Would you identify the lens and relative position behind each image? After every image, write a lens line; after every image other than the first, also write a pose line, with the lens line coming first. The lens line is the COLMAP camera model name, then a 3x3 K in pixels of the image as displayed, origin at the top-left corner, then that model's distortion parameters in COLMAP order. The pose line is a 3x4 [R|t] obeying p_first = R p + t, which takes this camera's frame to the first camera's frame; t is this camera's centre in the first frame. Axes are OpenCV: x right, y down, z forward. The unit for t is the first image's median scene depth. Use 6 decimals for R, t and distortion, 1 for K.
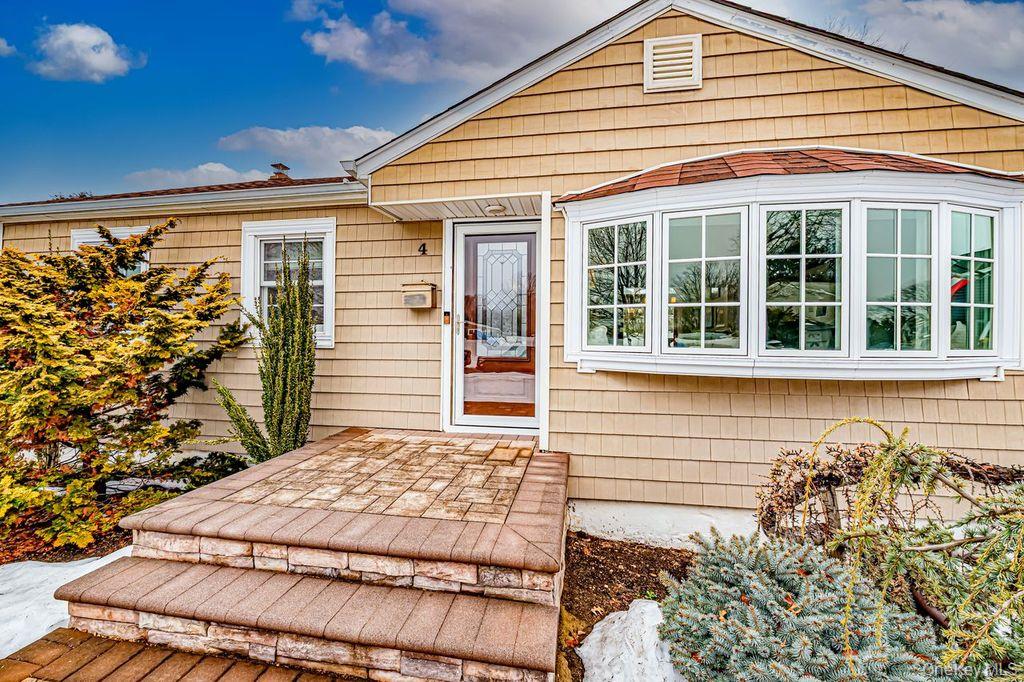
lens RADIAL K [[396.6, 0, 513.7], [0, 396.6, 340.1], [0, 0, 1]] dist [0.011192, -0.000095]
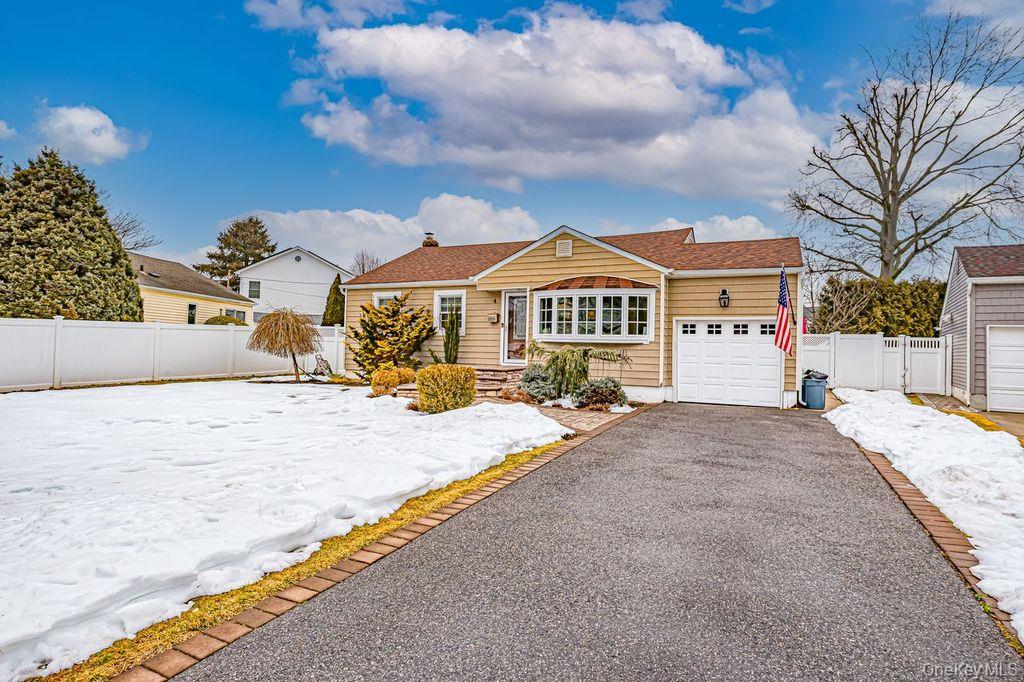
lens RADIAL K [[396.6, 0, 512.0], [0, 396.6, 339.5], [0, 0, 1]] dist [0.011192, -0.000095]
pose [[0.964054, 0.010691, -0.265491, 0.658140], [-0.013979, 0.999847, -0.010499, 0.074876], [0.265338, 0.013832, 0.964056, -1.734093]]
